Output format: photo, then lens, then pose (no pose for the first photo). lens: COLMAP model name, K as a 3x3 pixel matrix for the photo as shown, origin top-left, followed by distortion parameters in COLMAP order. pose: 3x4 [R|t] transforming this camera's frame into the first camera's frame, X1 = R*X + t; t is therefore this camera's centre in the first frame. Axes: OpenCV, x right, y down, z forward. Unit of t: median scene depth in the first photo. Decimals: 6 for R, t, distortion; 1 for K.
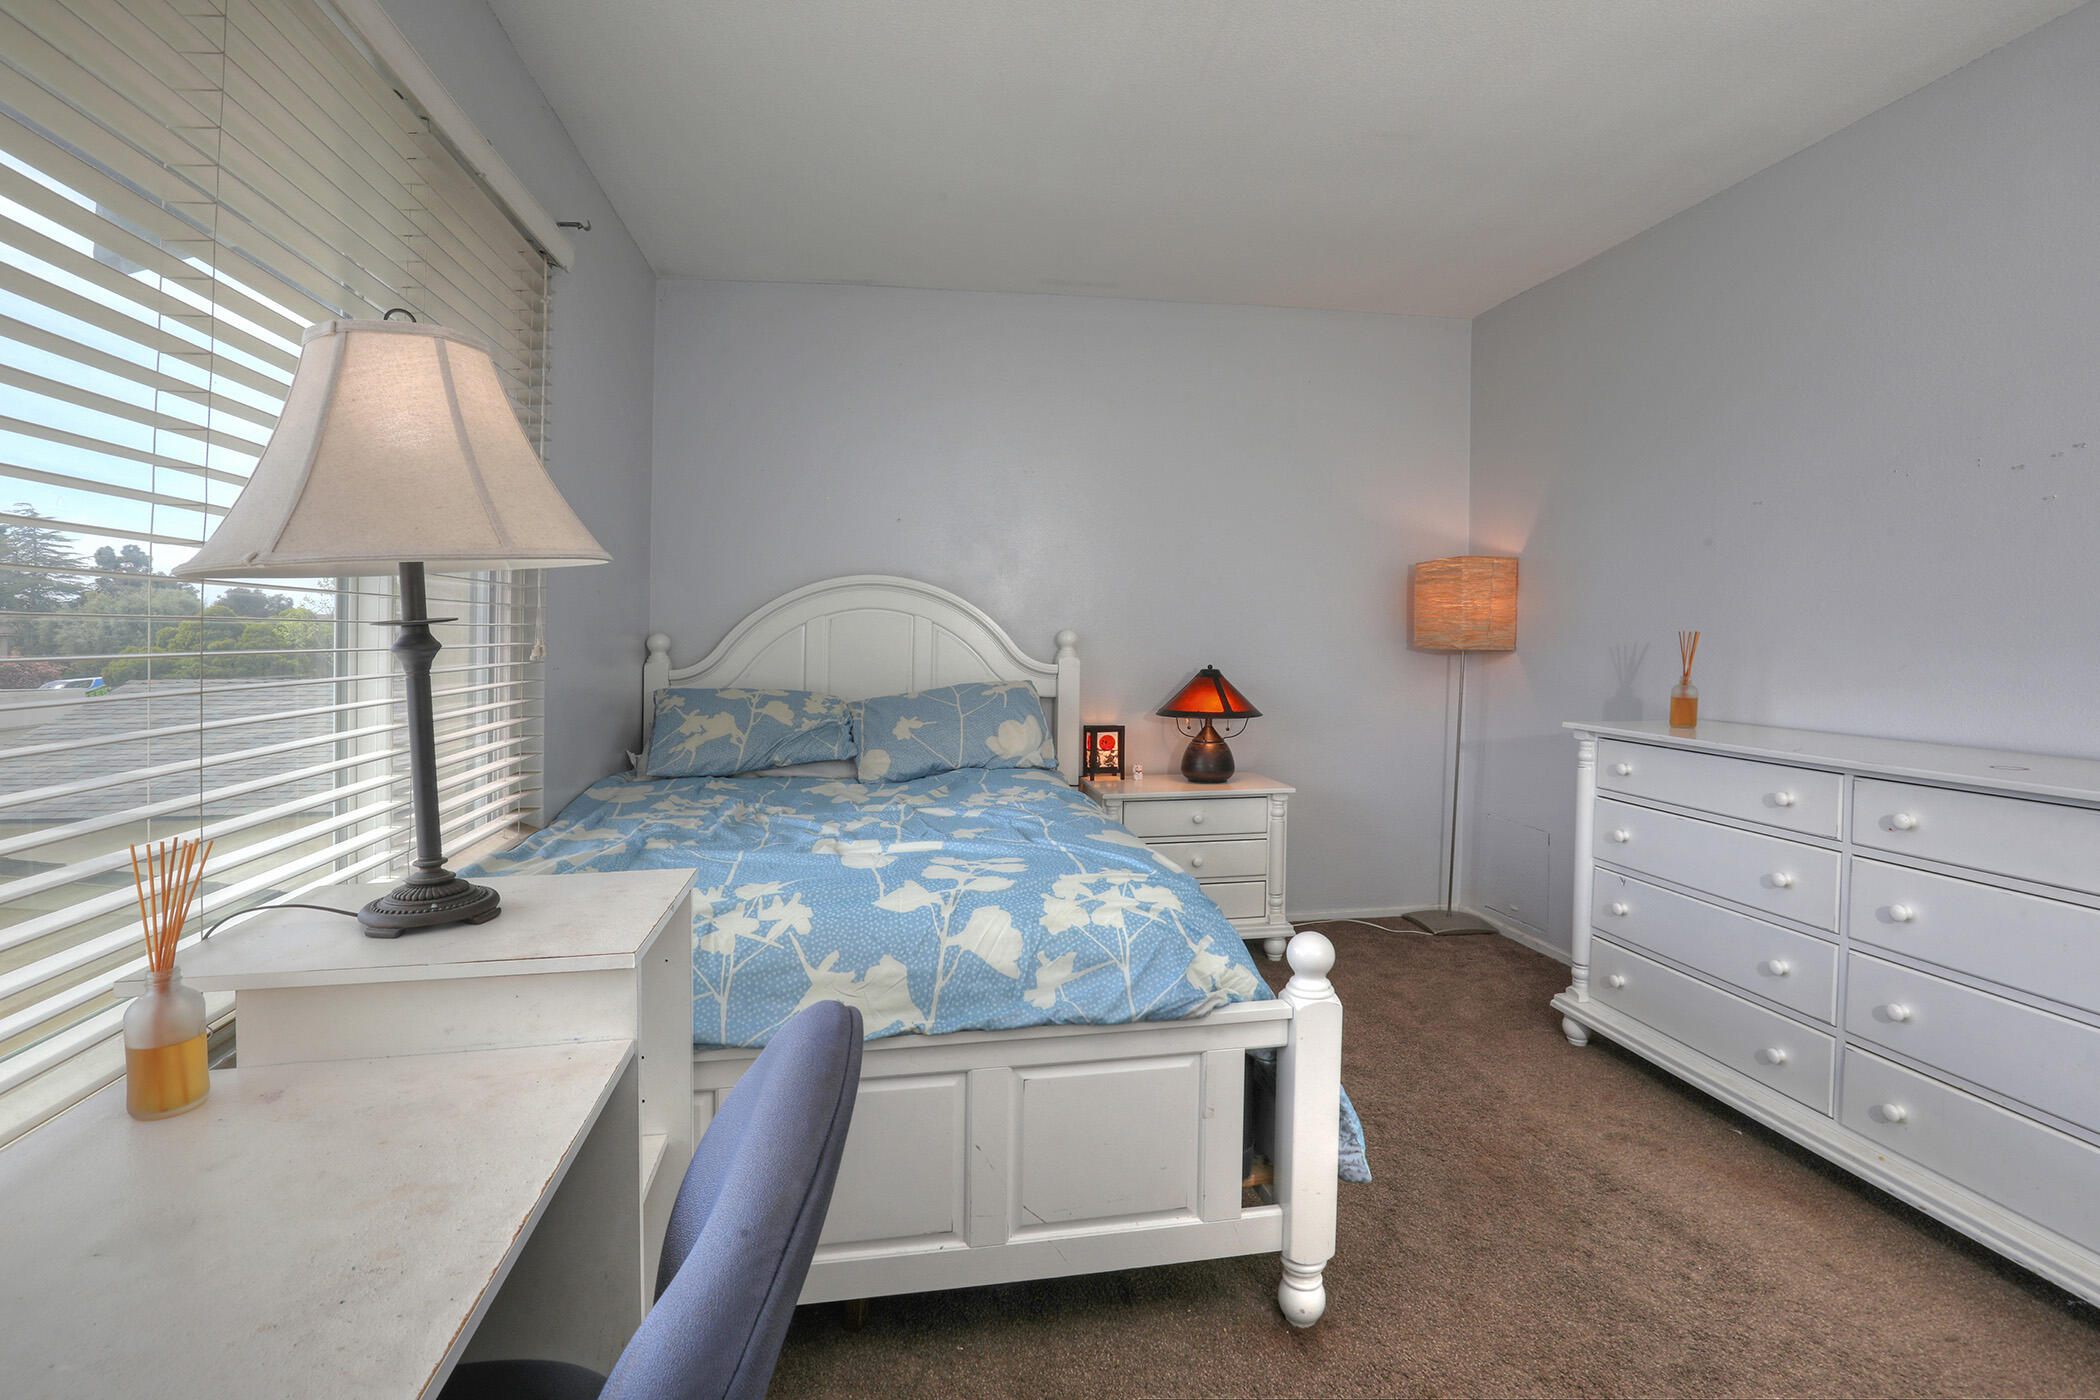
lens RADIAL K [[981.3, 0, 1046.1], [0, 981.3, 656.9], [0, 0, 1]] dist [-0.031191, 0.000340]
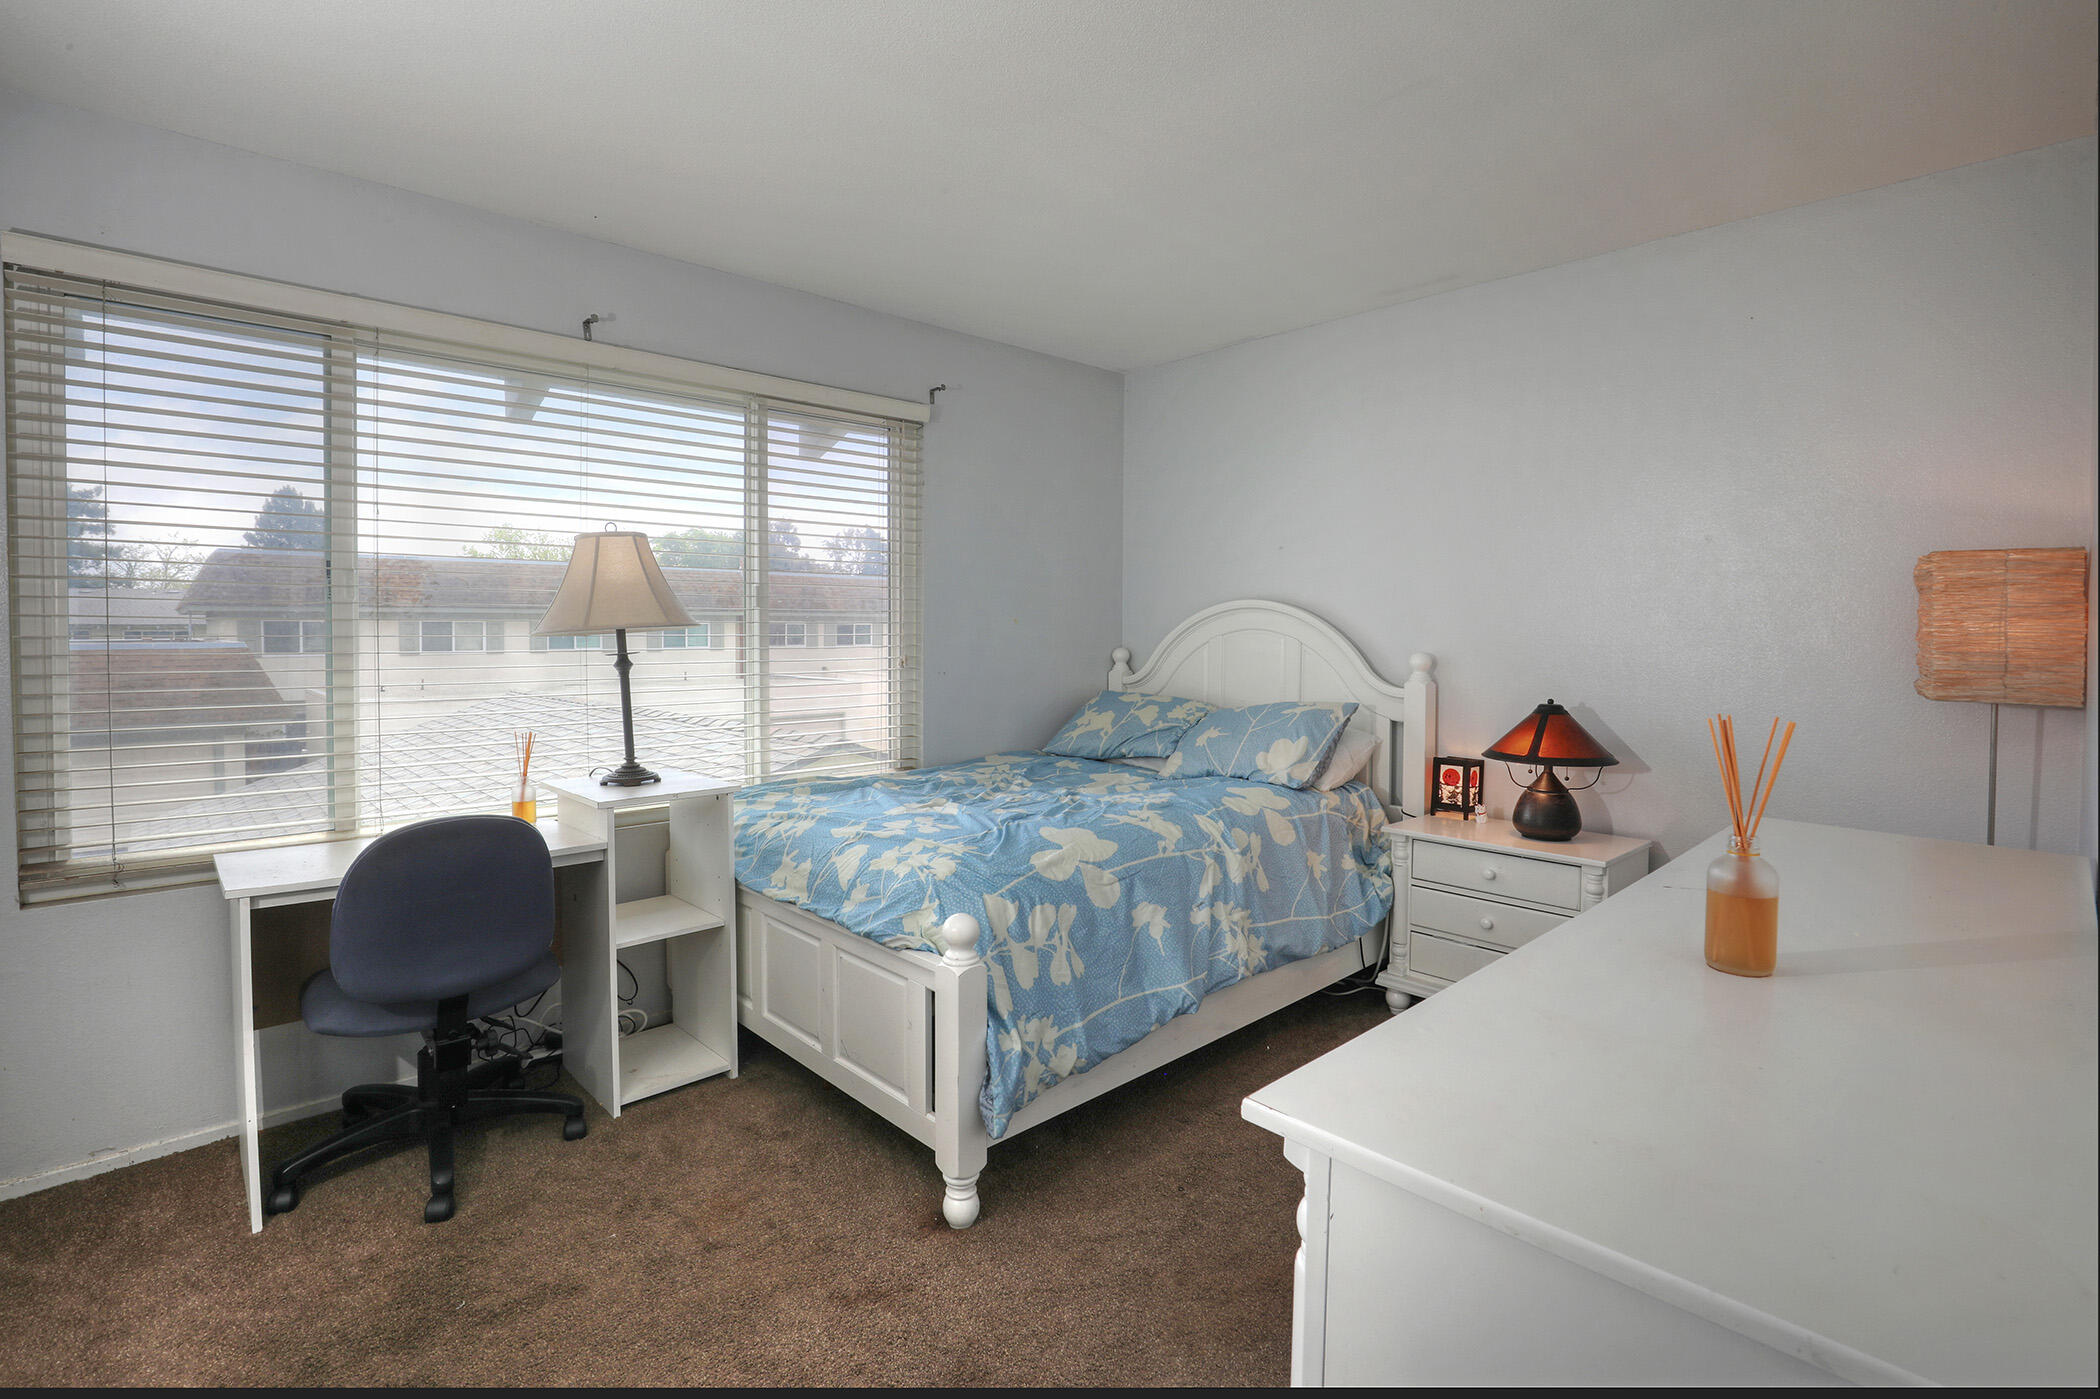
lens RADIAL K [[981.3, 0, 1046.1], [0, 981.3, 656.4], [0, 0, 1]] dist [-0.031191, 0.000340]
pose [[0.549203, 0.028379, -0.835207, 0.623159], [-0.025476, 0.999527, 0.017211, -0.031715], [0.835301, 0.011826, 0.549666, 0.184556]]
